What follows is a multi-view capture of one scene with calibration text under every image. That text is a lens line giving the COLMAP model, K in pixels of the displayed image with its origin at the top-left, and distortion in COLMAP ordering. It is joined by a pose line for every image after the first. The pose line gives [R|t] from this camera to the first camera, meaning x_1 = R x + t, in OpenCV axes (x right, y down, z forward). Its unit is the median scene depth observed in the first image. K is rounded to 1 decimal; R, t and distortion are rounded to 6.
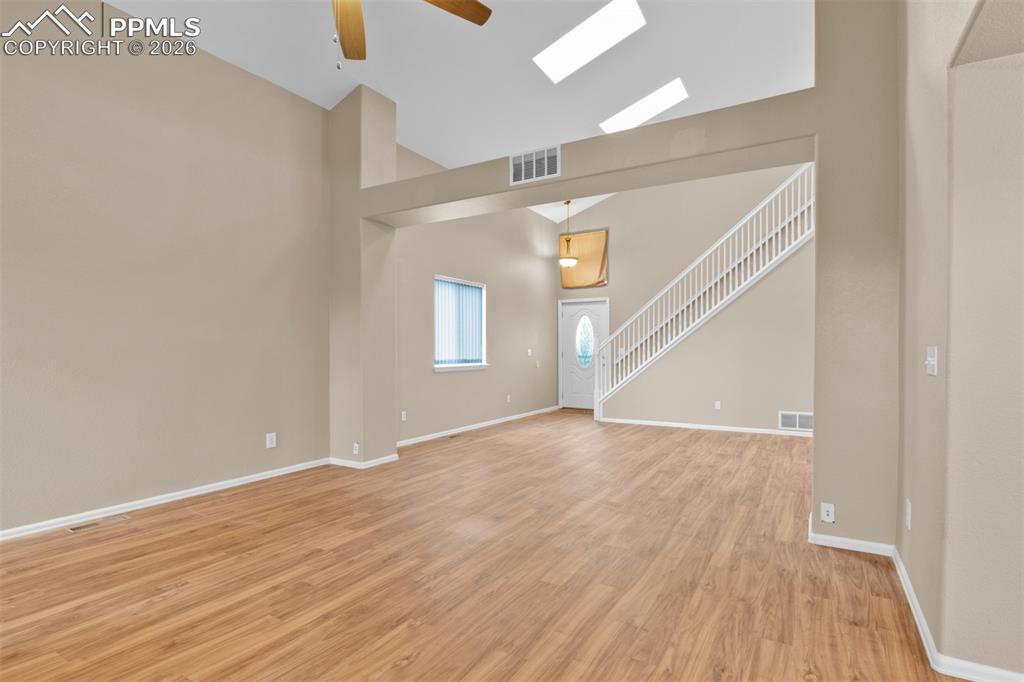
lens RADIAL K [[499.1, 0, 505.8], [0, 499.1, 361.9], [0, 0, 1]] dist [-0.008704, -0.004020]
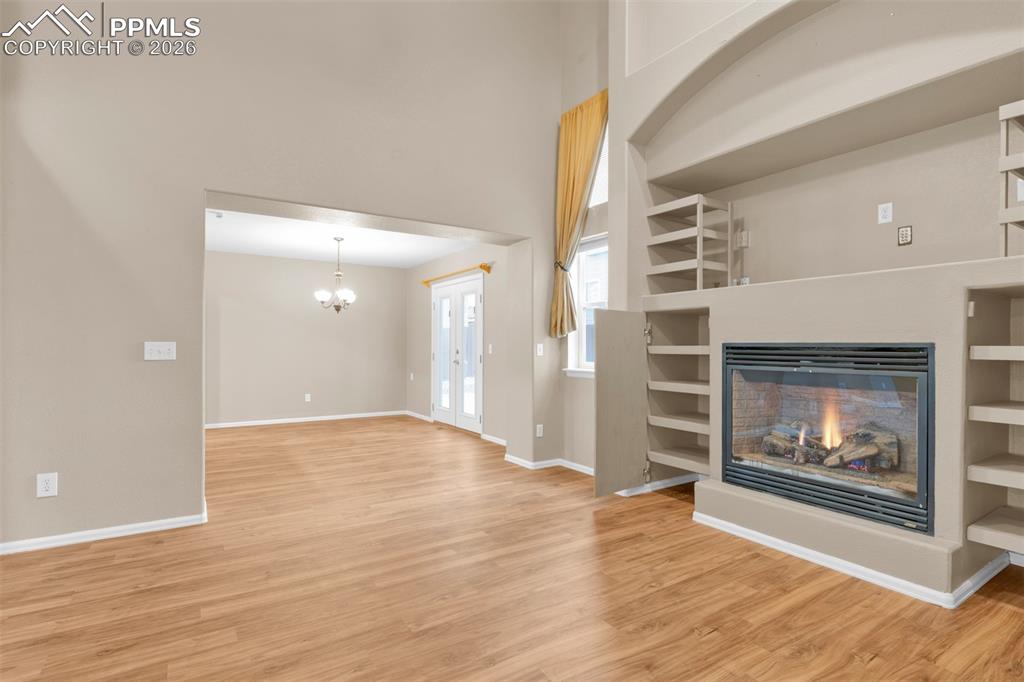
lens RADIAL K [[499.1, 0, 516.6], [0, 499.1, 345.3], [0, 0, 1]] dist [-0.008704, -0.004020]
pose [[-0.901931, 0.000151, 0.431879, -0.248264], [0.012128, 0.999614, 0.024979, -0.013979], [-0.431709, 0.027767, -0.901585, 0.561568]]
